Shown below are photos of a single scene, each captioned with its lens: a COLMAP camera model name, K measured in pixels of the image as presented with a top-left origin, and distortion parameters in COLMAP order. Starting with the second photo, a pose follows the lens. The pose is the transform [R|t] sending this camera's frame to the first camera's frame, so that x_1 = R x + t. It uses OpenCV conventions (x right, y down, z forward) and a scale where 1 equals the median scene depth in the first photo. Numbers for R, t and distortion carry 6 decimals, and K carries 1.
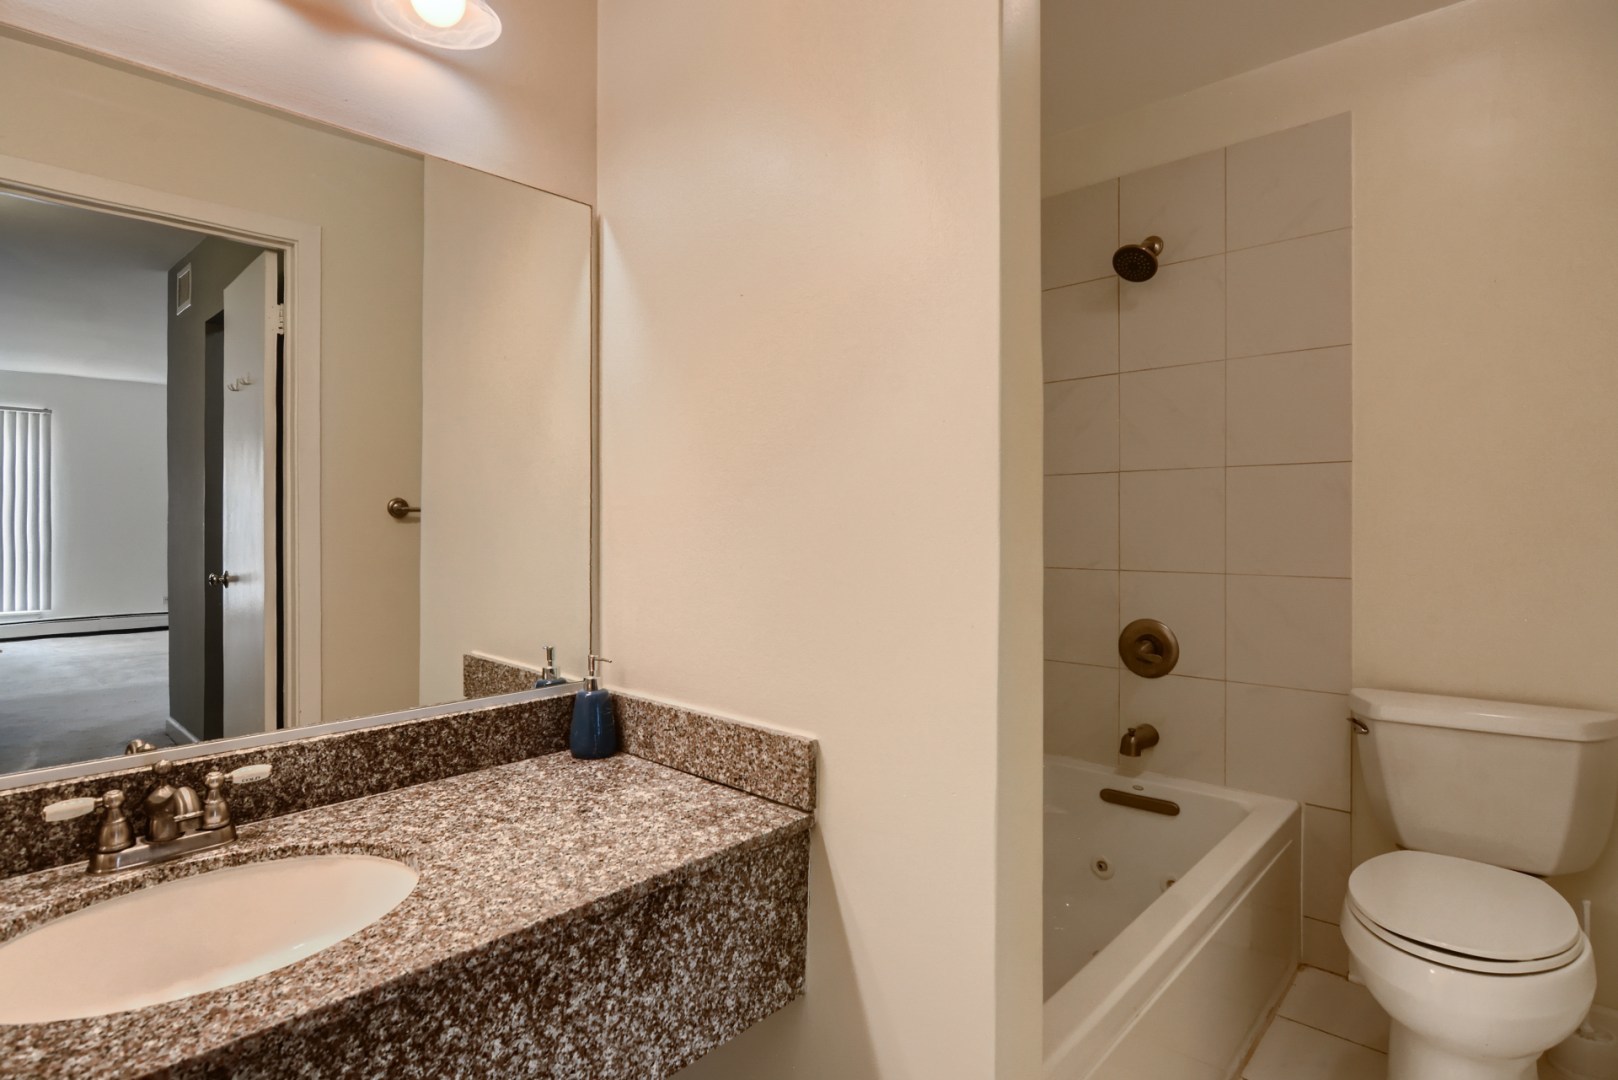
lens RADIAL K [[821.0, 0, 807.2], [0, 821.0, 515.5], [0, 0, 1]] dist [-0.016521, -0.000456]
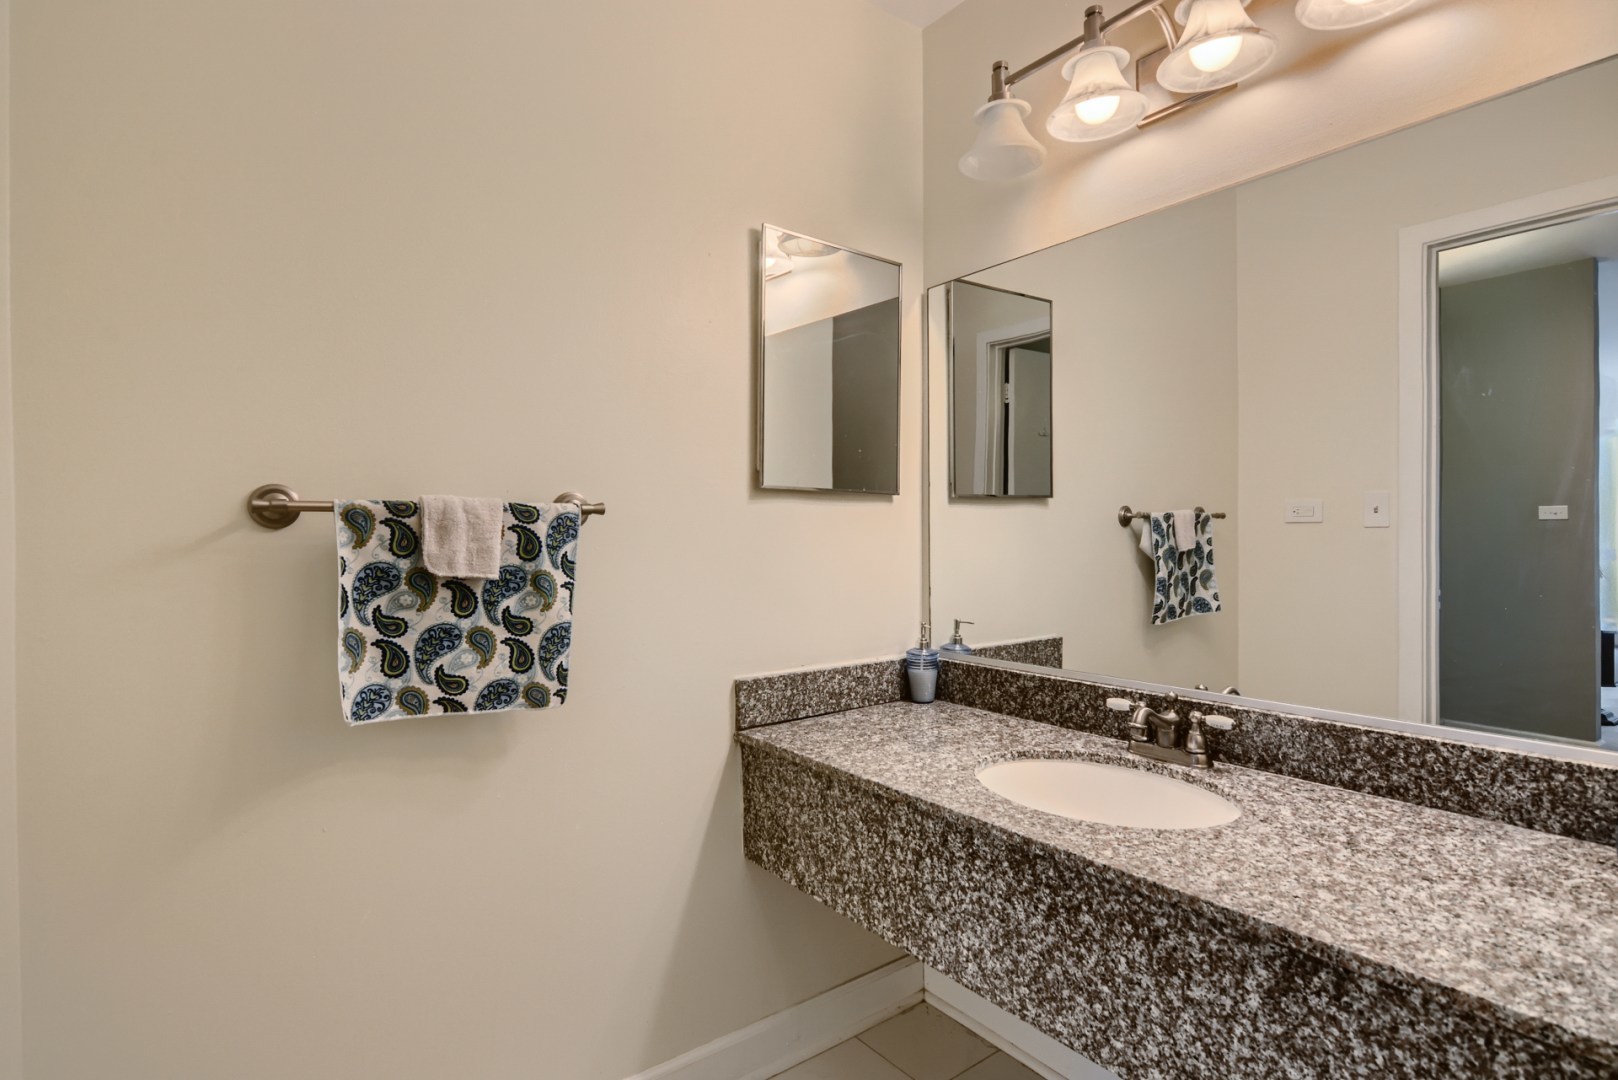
lens RADIAL K [[821.0, 0, 807.2], [0, 821.0, 515.5], [0, 0, 1]] dist [-0.016521, -0.000456]
pose [[-0.183686, -0.017942, -0.982821, 0.683800], [0.007373, 0.999780, -0.019629, 0.016101], [0.982957, -0.010852, -0.183514, 0.599730]]
